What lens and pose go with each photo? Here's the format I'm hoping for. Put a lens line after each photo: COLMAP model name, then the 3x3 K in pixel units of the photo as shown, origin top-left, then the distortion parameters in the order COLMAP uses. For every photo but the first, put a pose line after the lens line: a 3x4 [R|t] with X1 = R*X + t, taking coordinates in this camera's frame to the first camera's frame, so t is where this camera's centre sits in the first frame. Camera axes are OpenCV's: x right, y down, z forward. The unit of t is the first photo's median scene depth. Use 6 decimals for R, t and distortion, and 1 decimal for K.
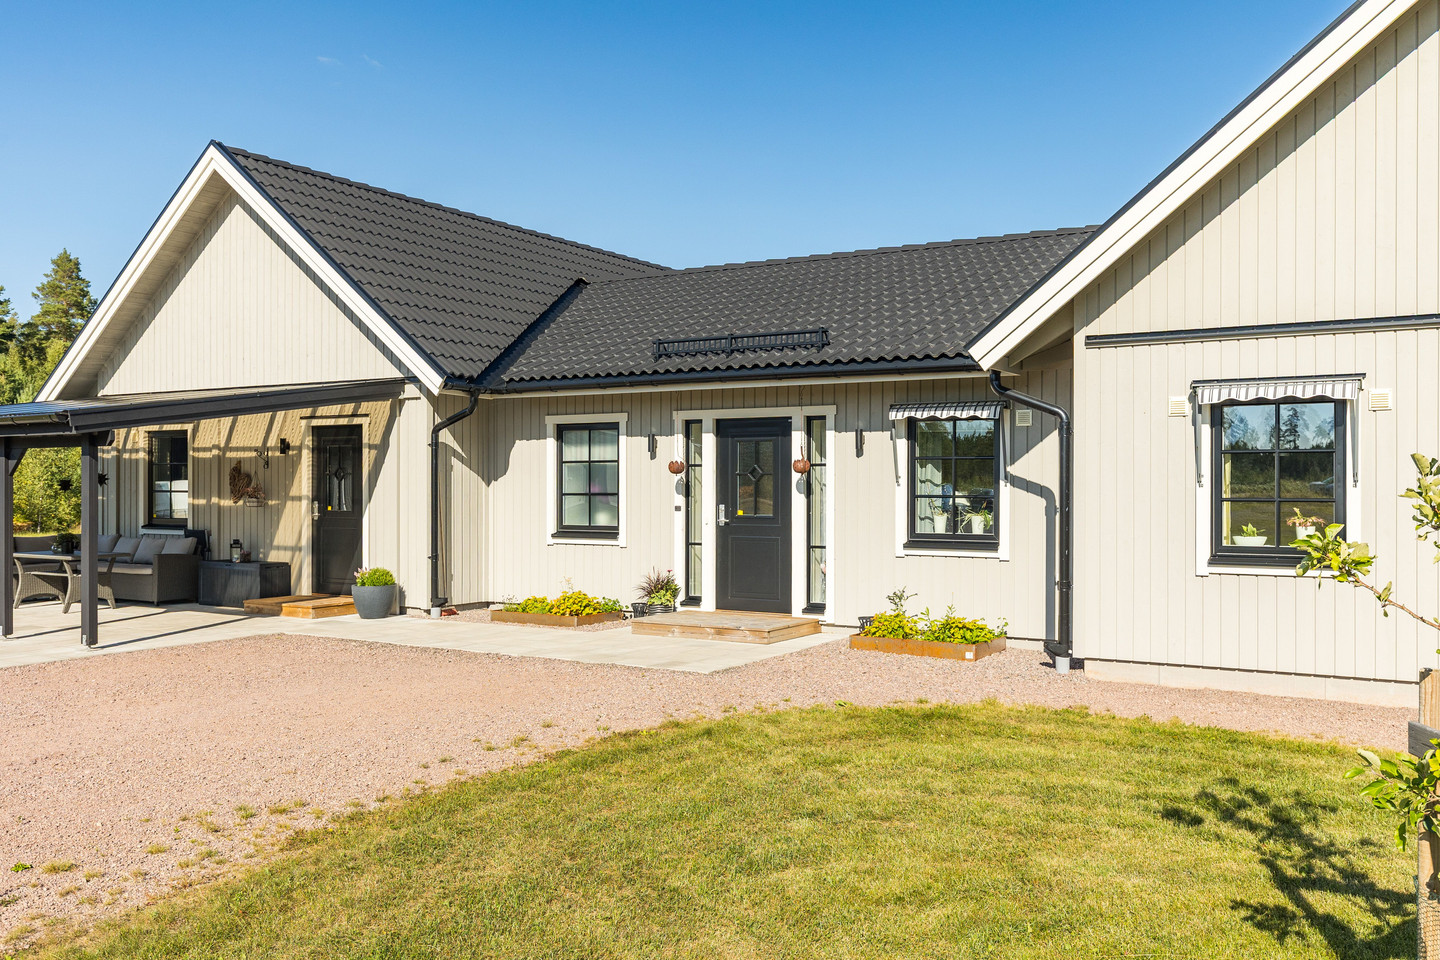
lens RADIAL K [[1294.9, 0, 721.0], [0, 1294.9, 473.7], [0, 0, 1]] dist [0.004475, 0.002396]
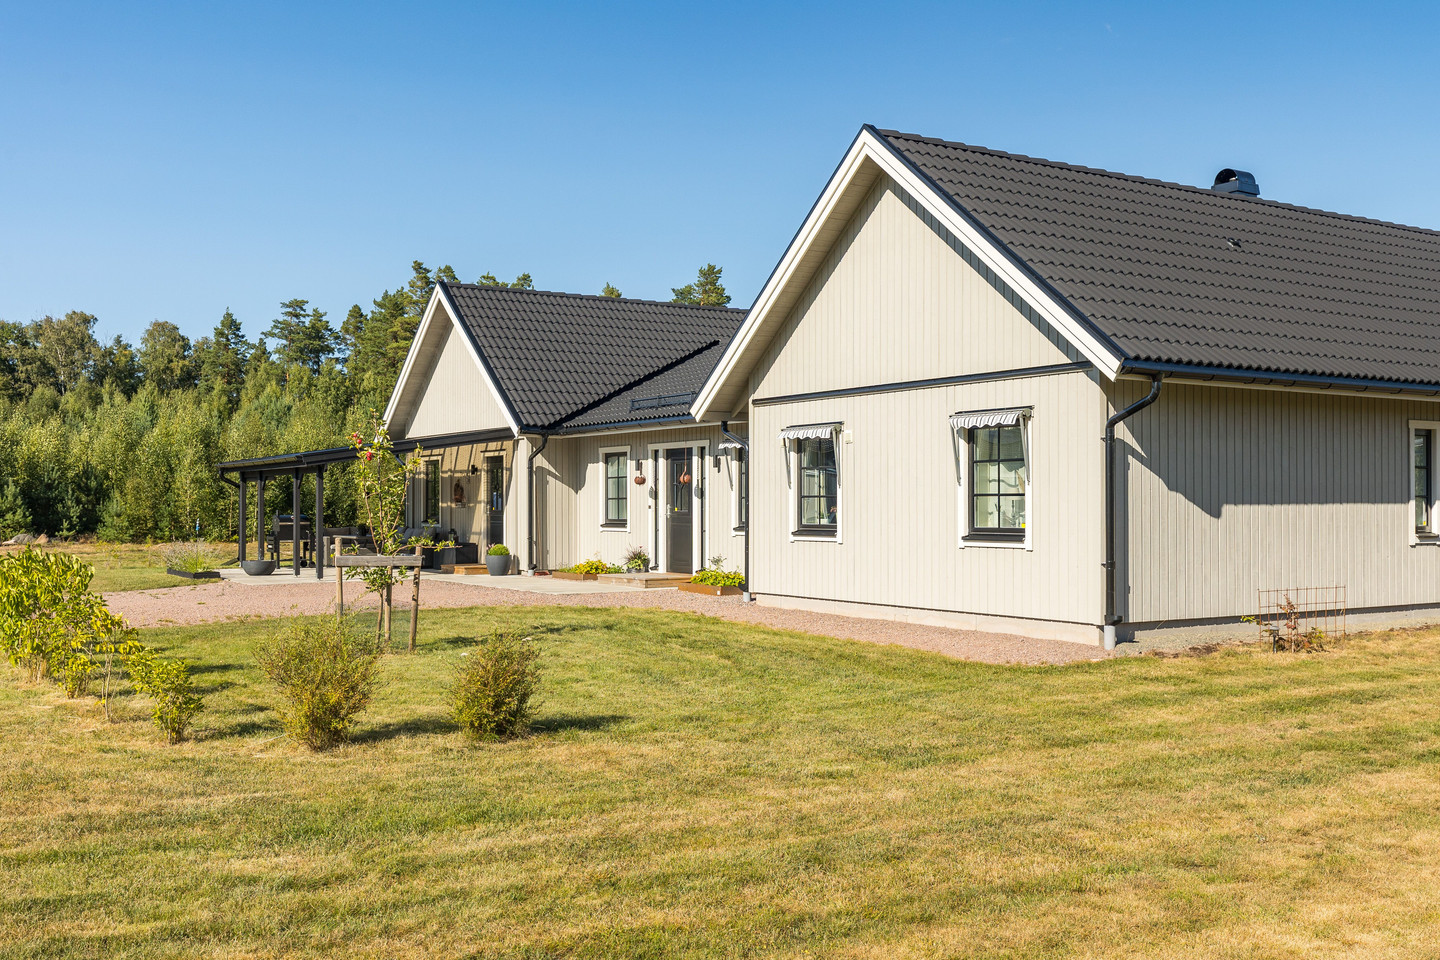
lens RADIAL K [[1470.7, 0, 721.0], [0, 1470.7, 483.9], [0, 0, 1]] dist [0.019303, 0.000000]
pose [[0.893136, -0.014175, -0.449564, 0.816125], [0.016305, 0.999867, 0.000867, -0.000545], [0.449492, -0.008105, 0.893248, -0.520432]]
